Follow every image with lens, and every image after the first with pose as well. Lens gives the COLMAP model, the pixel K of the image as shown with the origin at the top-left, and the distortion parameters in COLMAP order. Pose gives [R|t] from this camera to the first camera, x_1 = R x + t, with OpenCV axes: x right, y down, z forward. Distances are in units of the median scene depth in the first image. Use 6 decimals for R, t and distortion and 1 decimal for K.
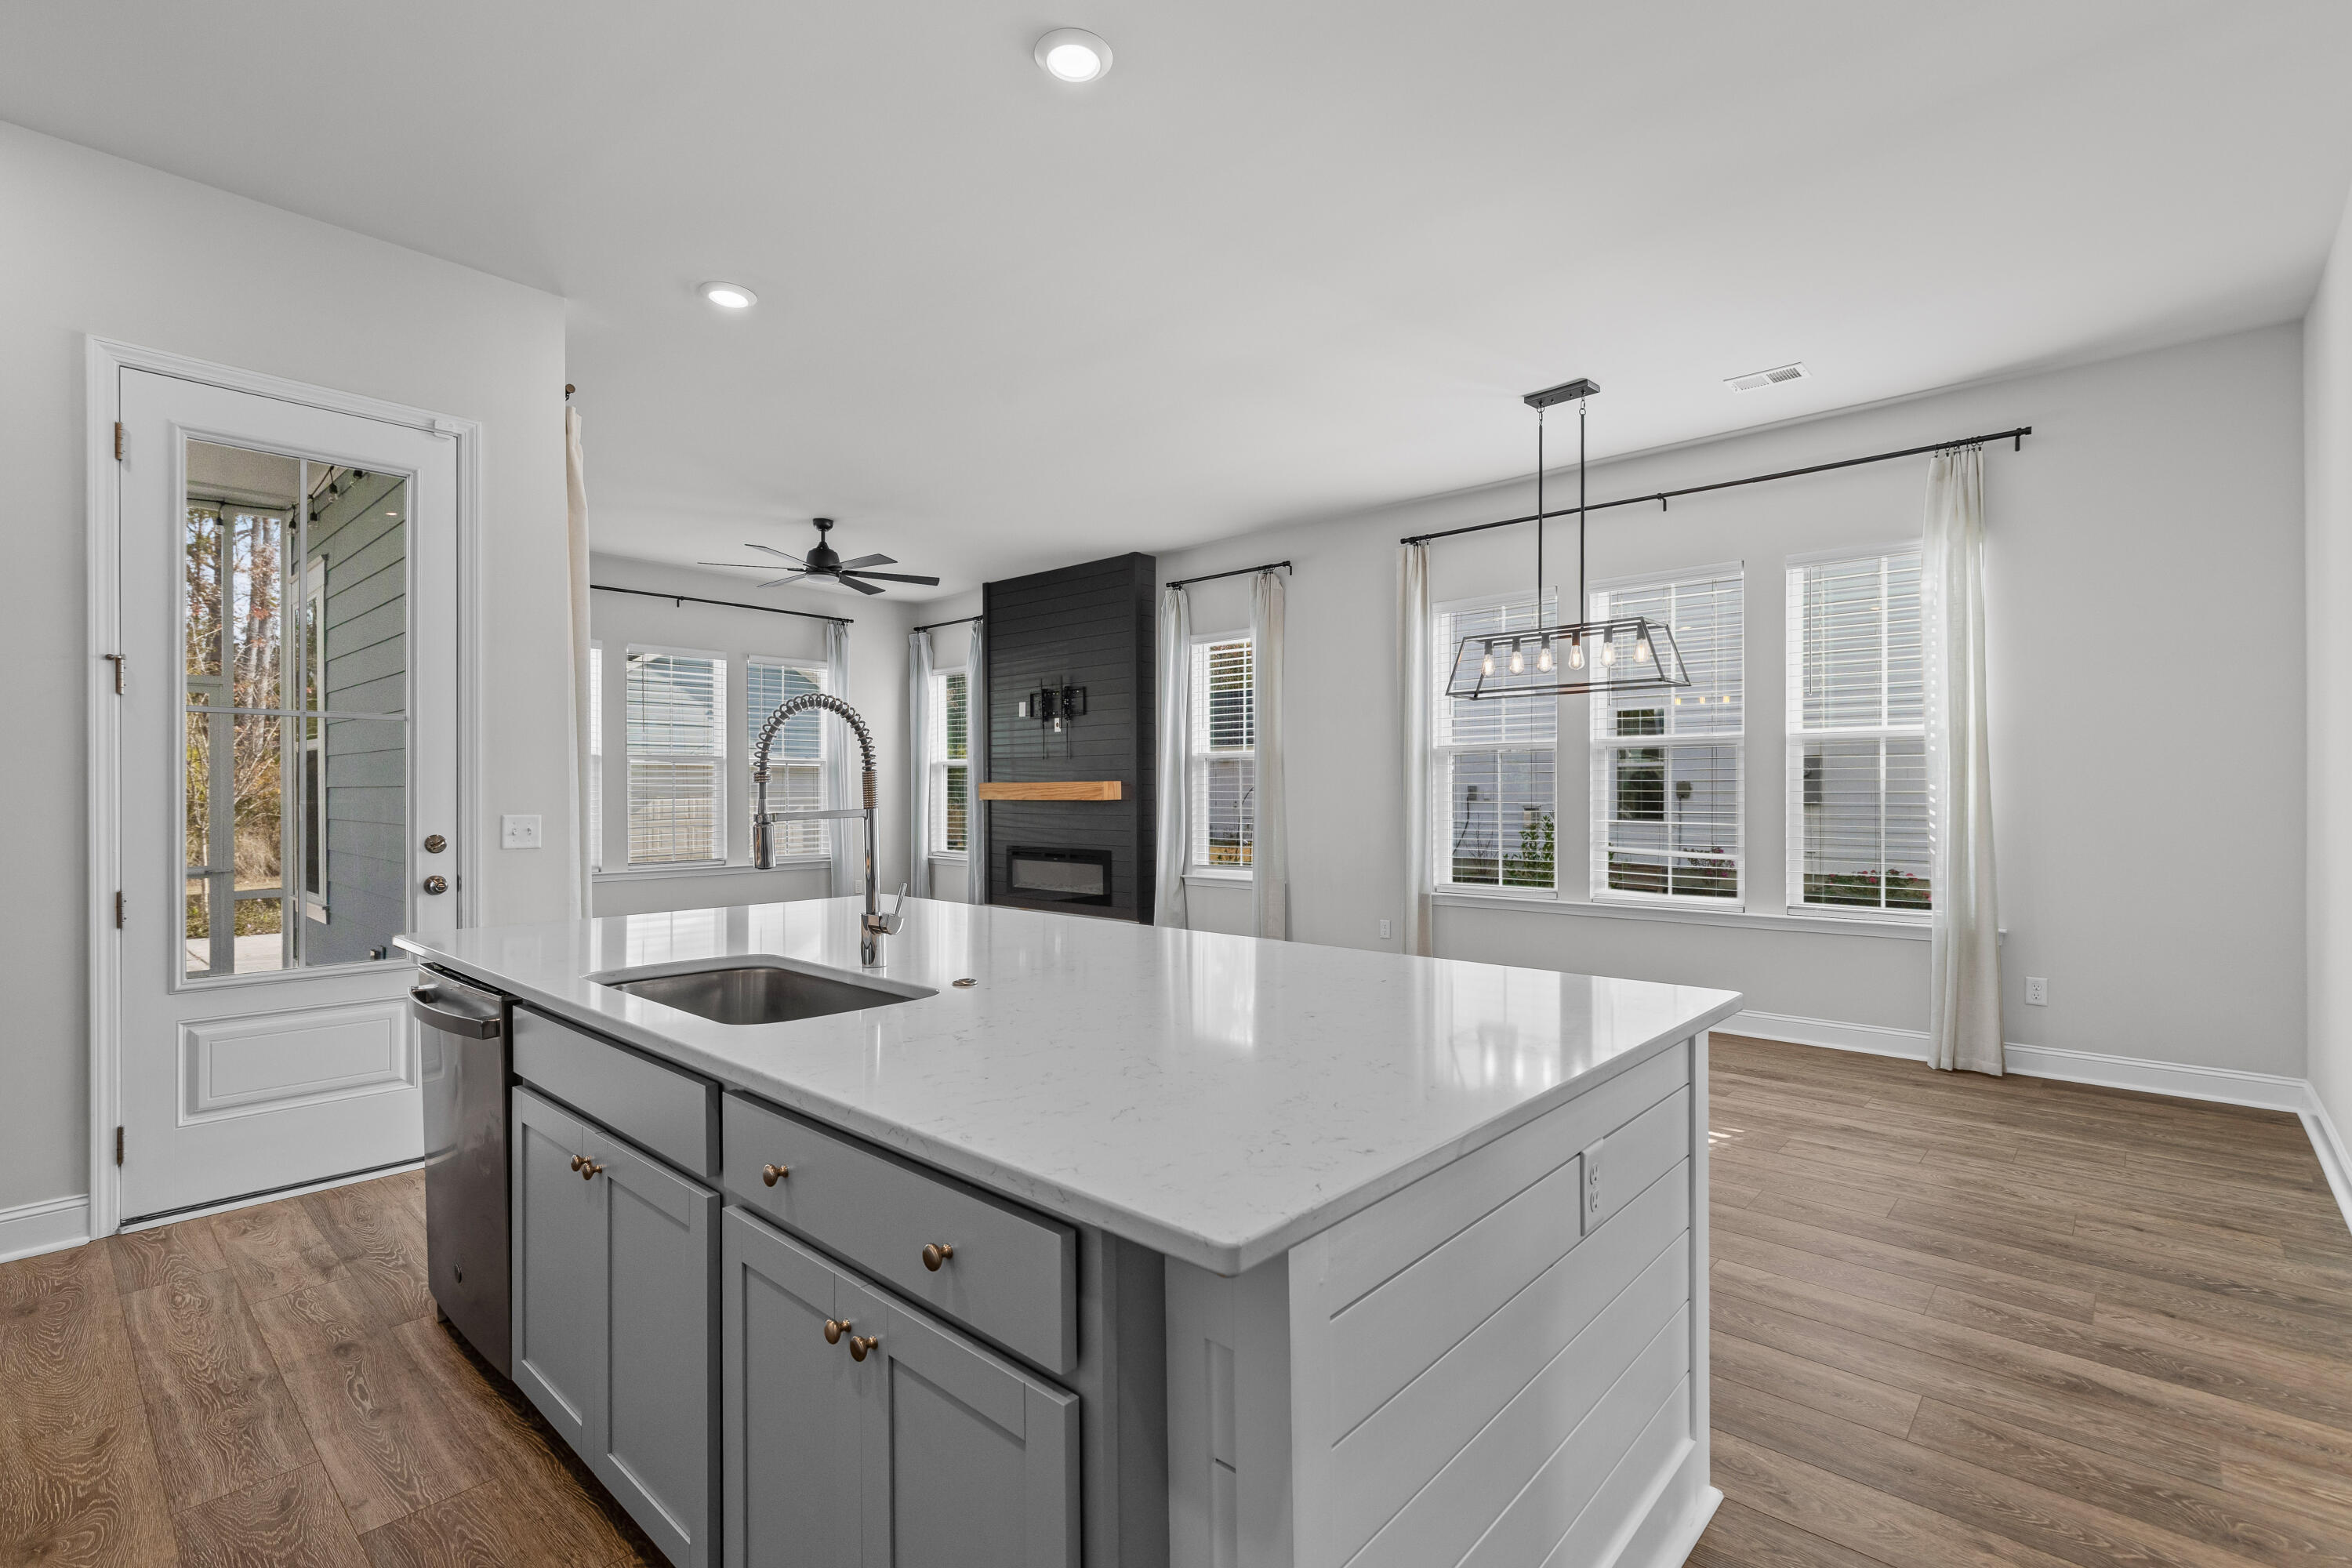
lens RADIAL K [[1076.7, 0, 1182.4], [0, 1076.7, 799.4], [0, 0, 1]] dist [0.005624, -0.002171]
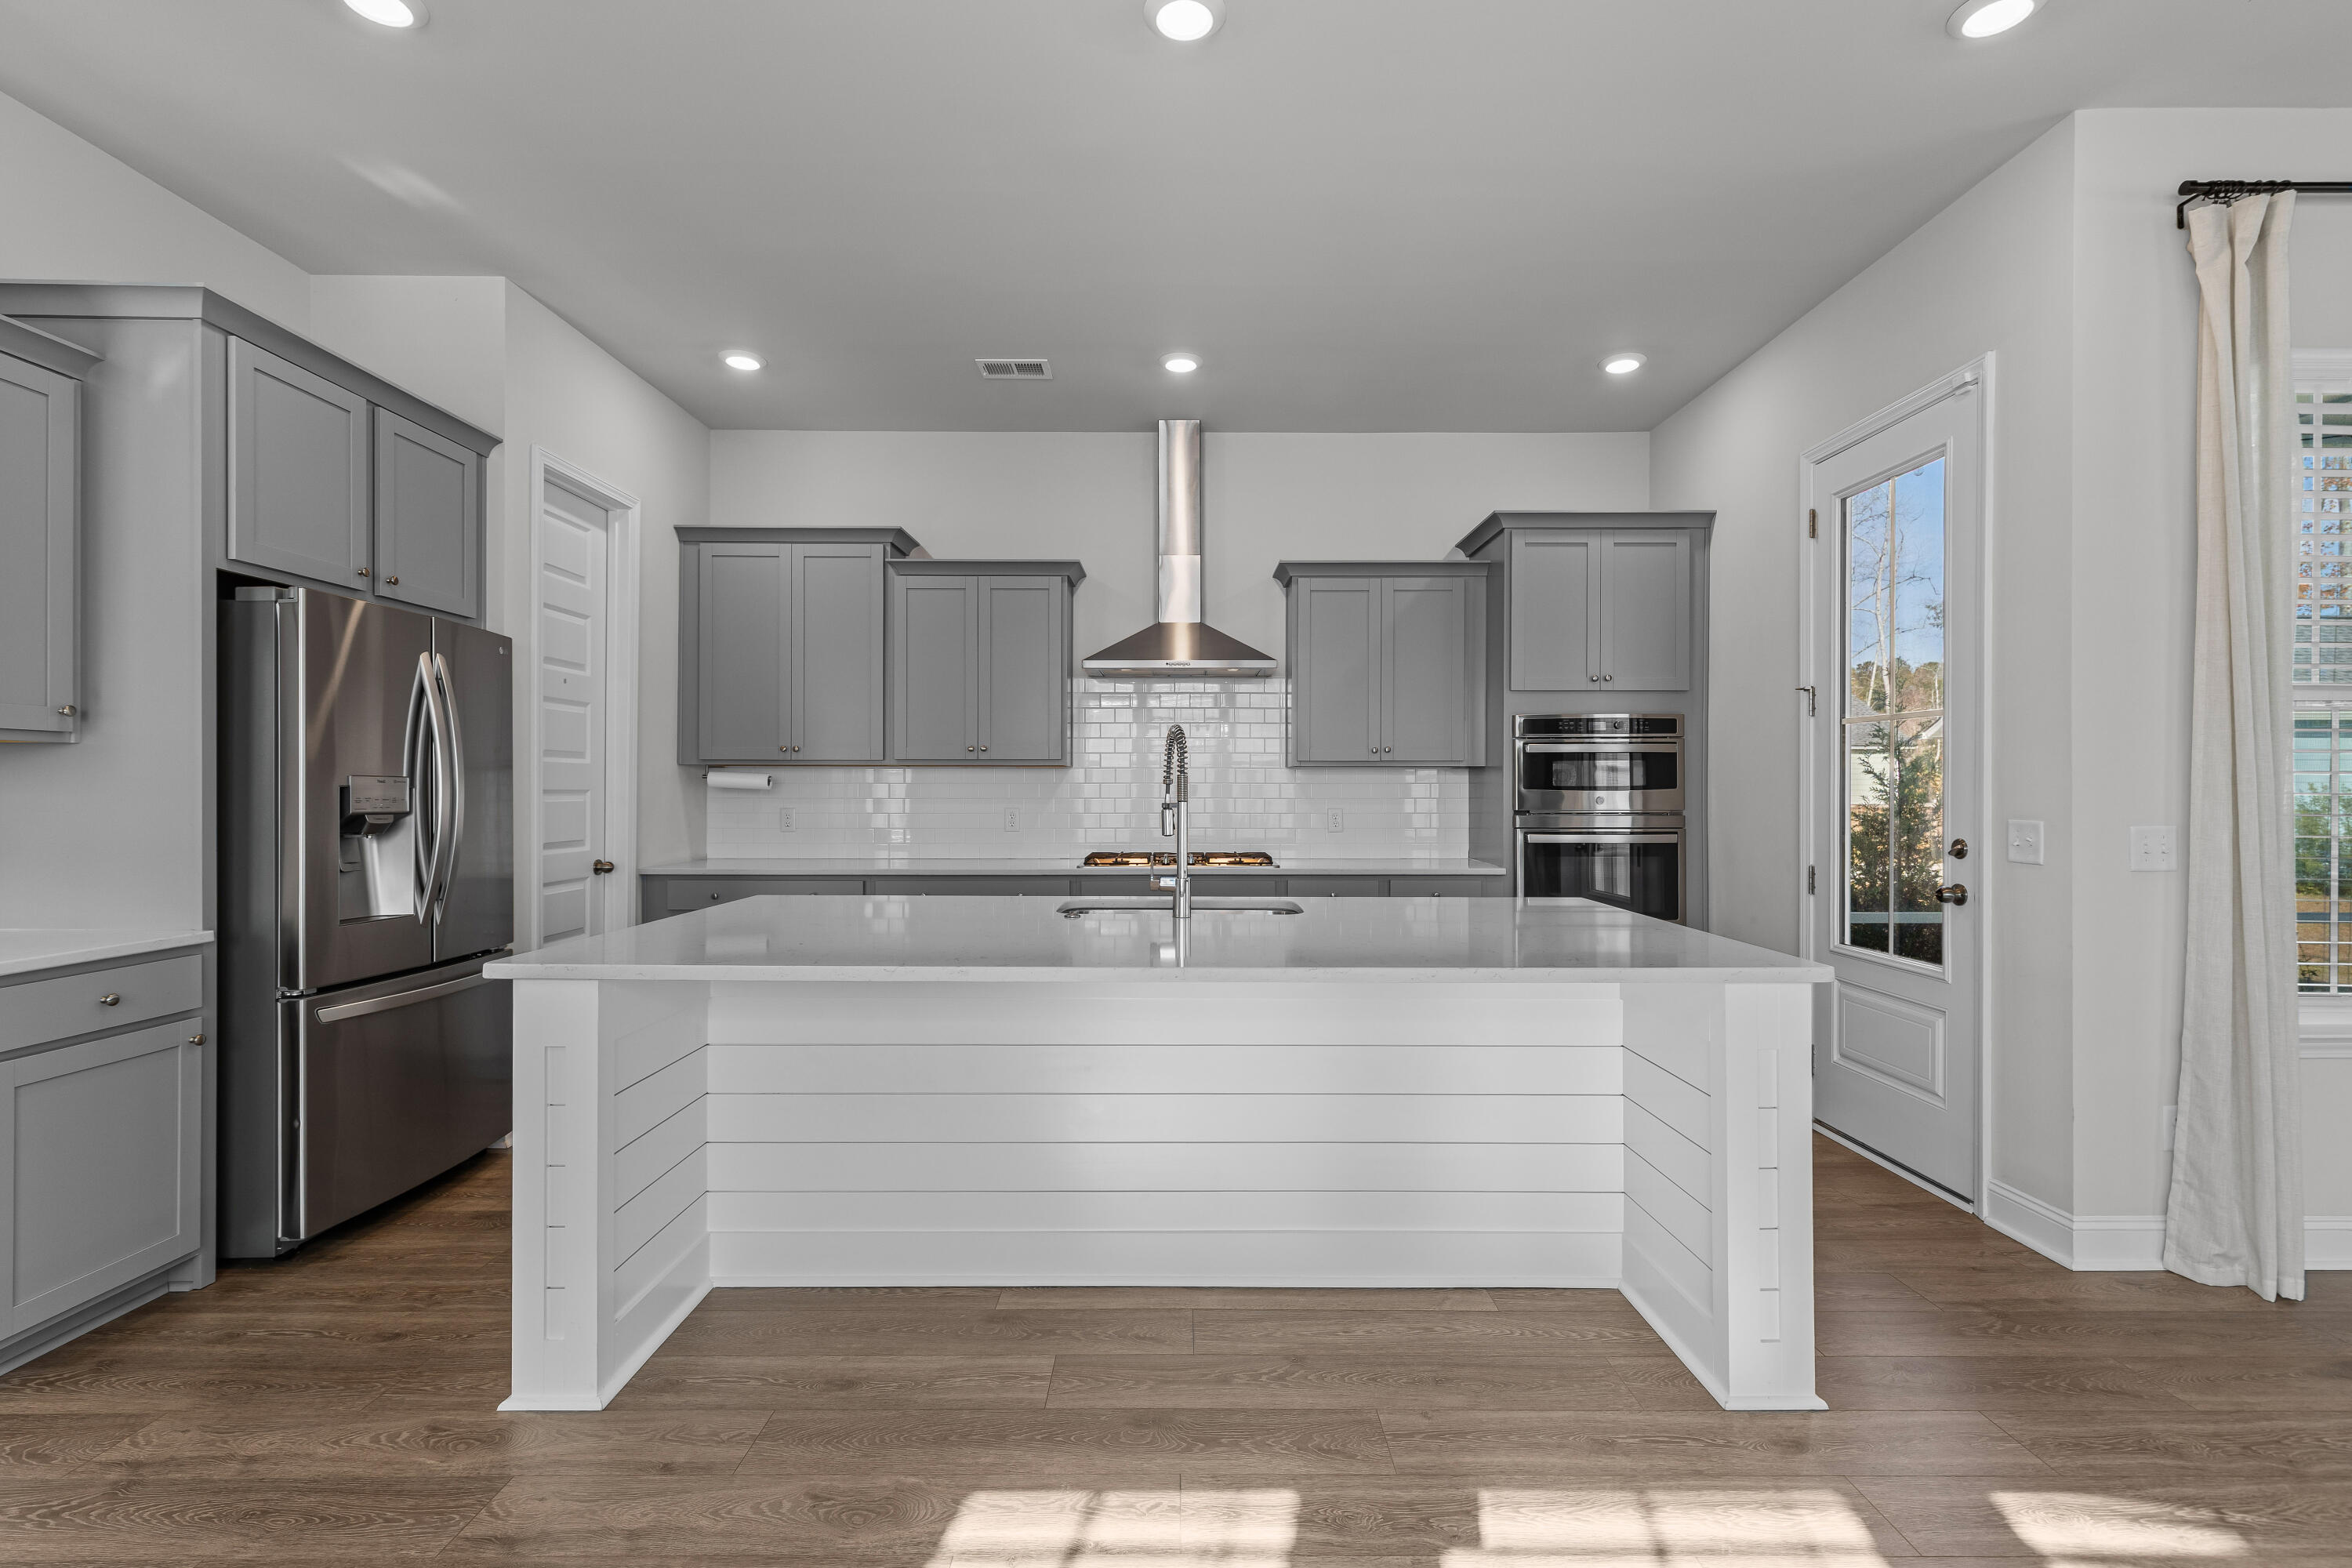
lens RADIAL K [[1076.7, 0, 1171.2], [0, 1076.7, 788.1], [0, 0, 1]] dist [0.005624, -0.002171]
pose [[-0.738969, 0.004029, -0.673727, 0.476412], [-0.002120, 0.999963, 0.008305, -0.018820], [0.673736, 0.007565, -0.738934, 1.451203]]
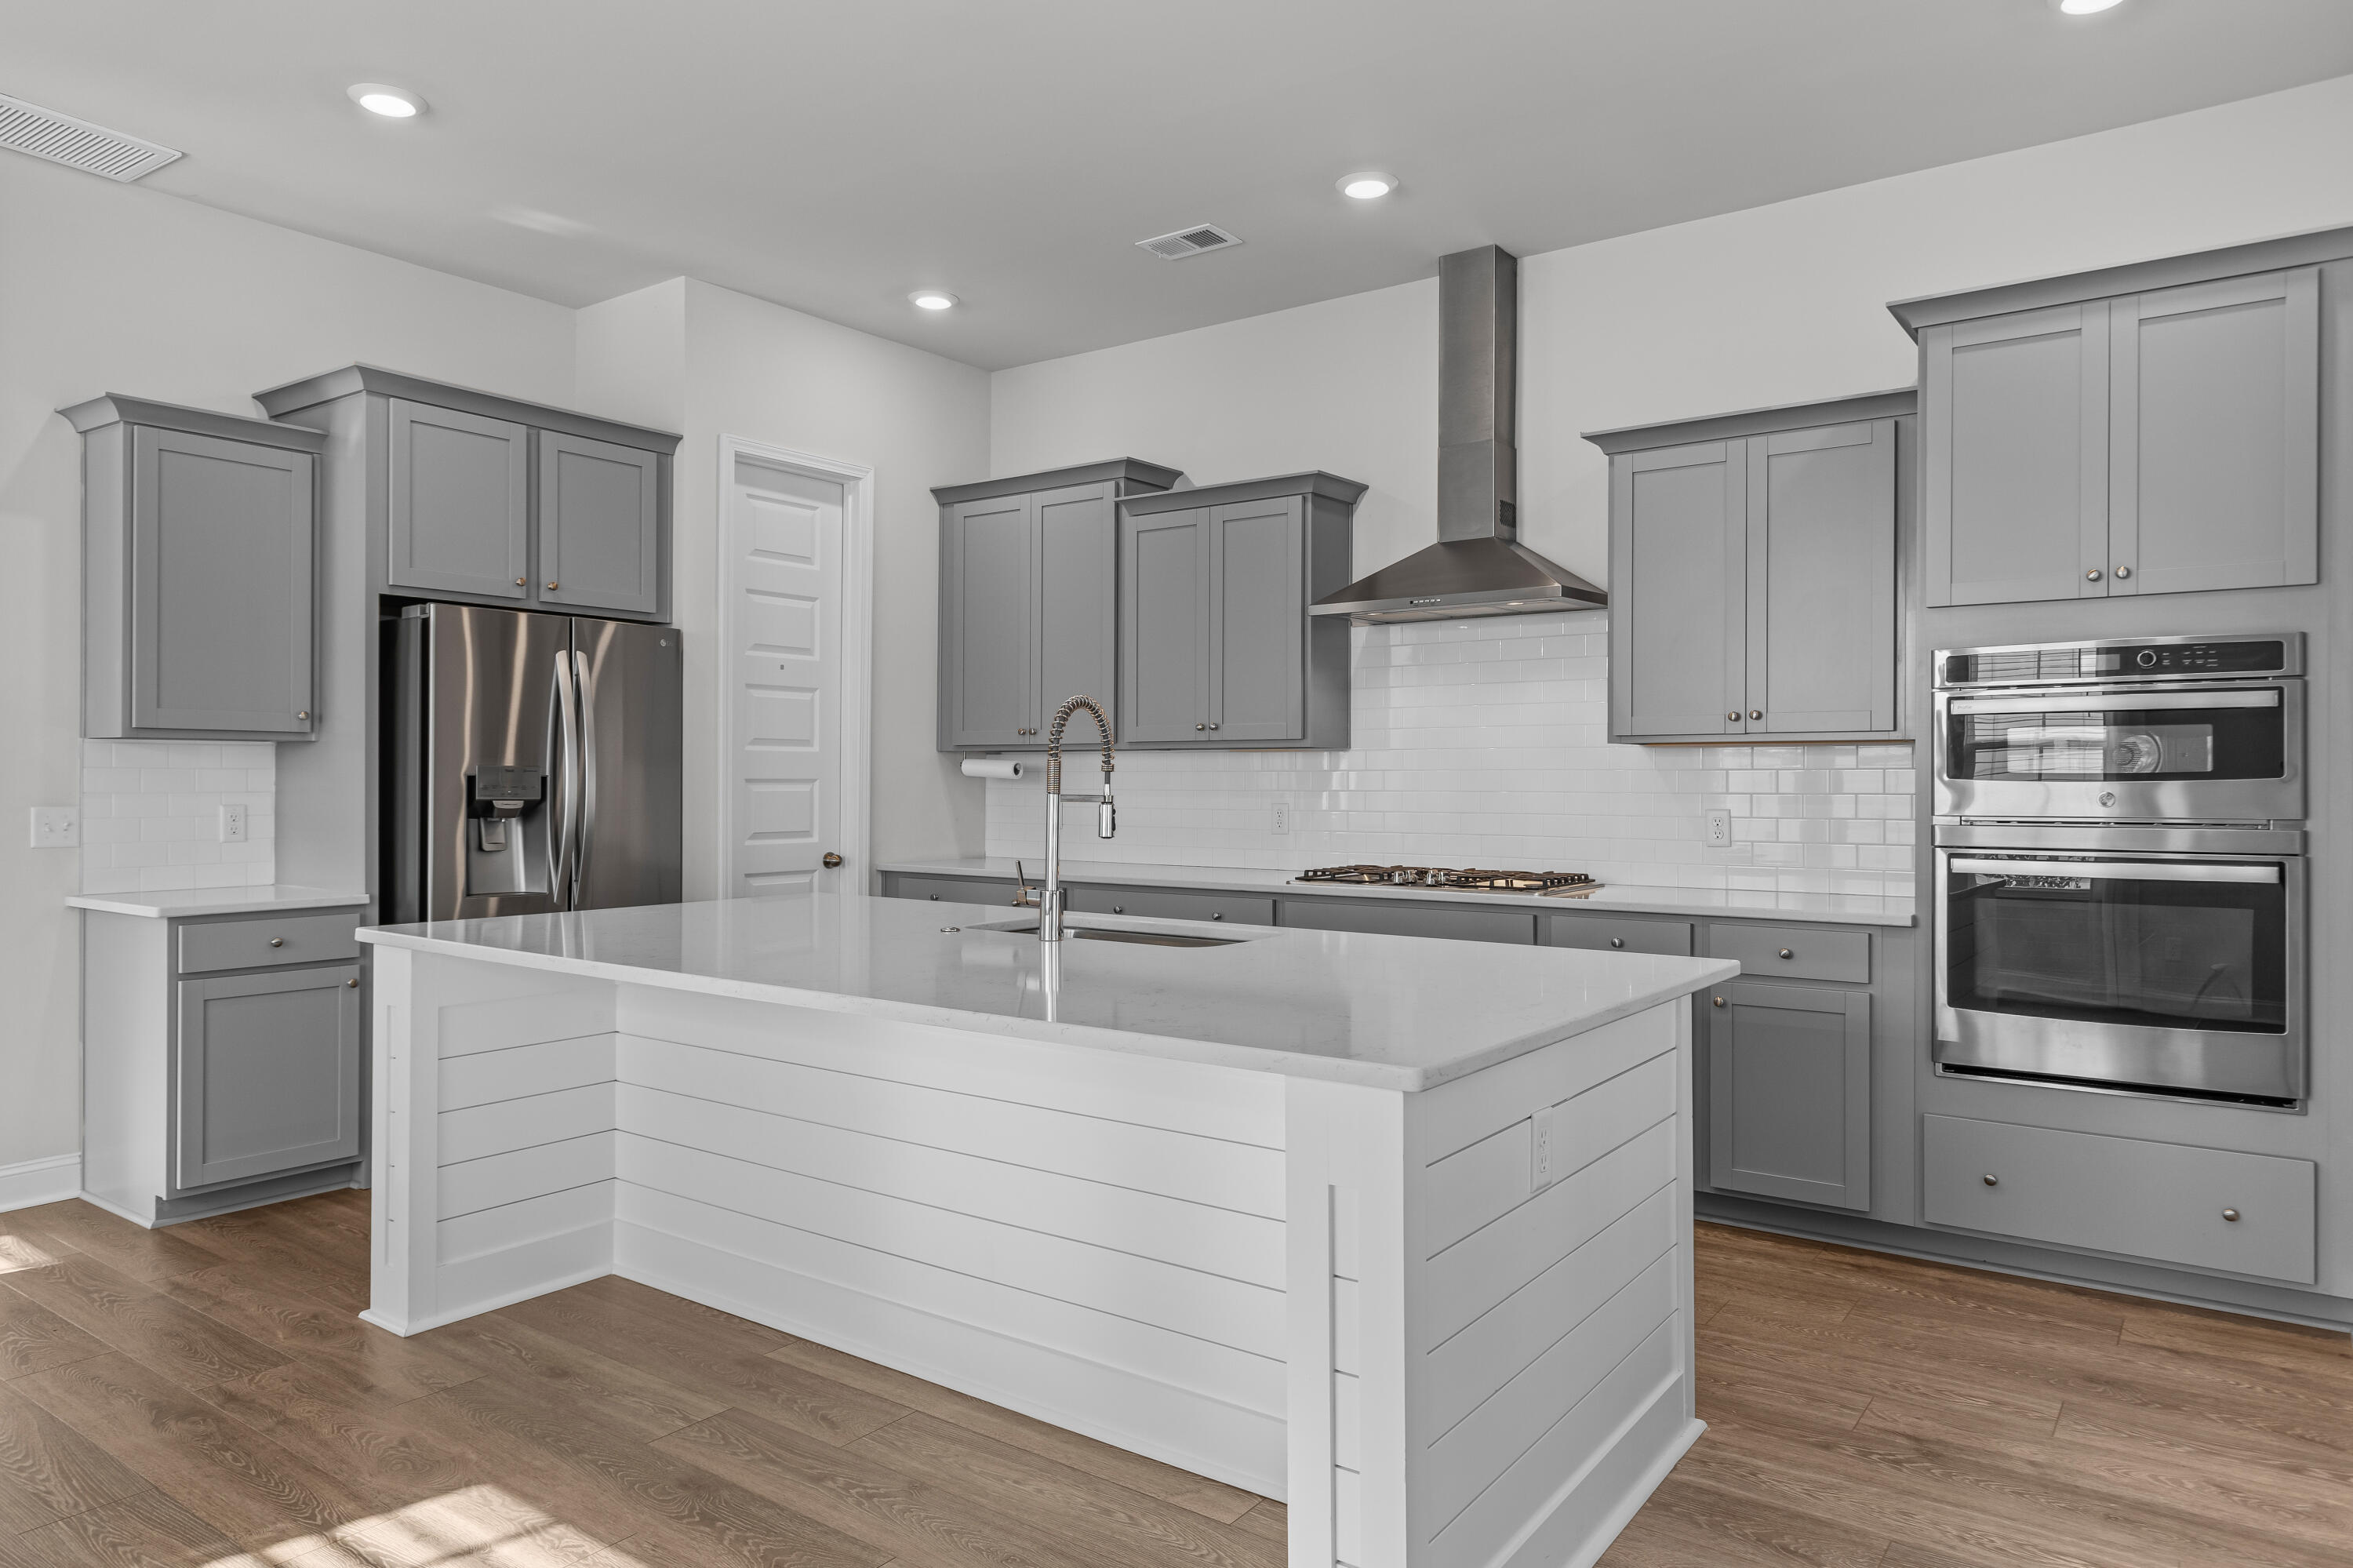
lens RADIAL K [[1488.5, 0, 1126.7], [0, 1488.5, 778.9], [0, 0, 1]] dist [-0.003643, 0.005621]
pose [[-0.995806, 0.003992, -0.091403, -0.162257], [0.003252, 0.999961, 0.008240, -0.017475], [0.091432, 0.007909, -0.995780, 1.809395]]
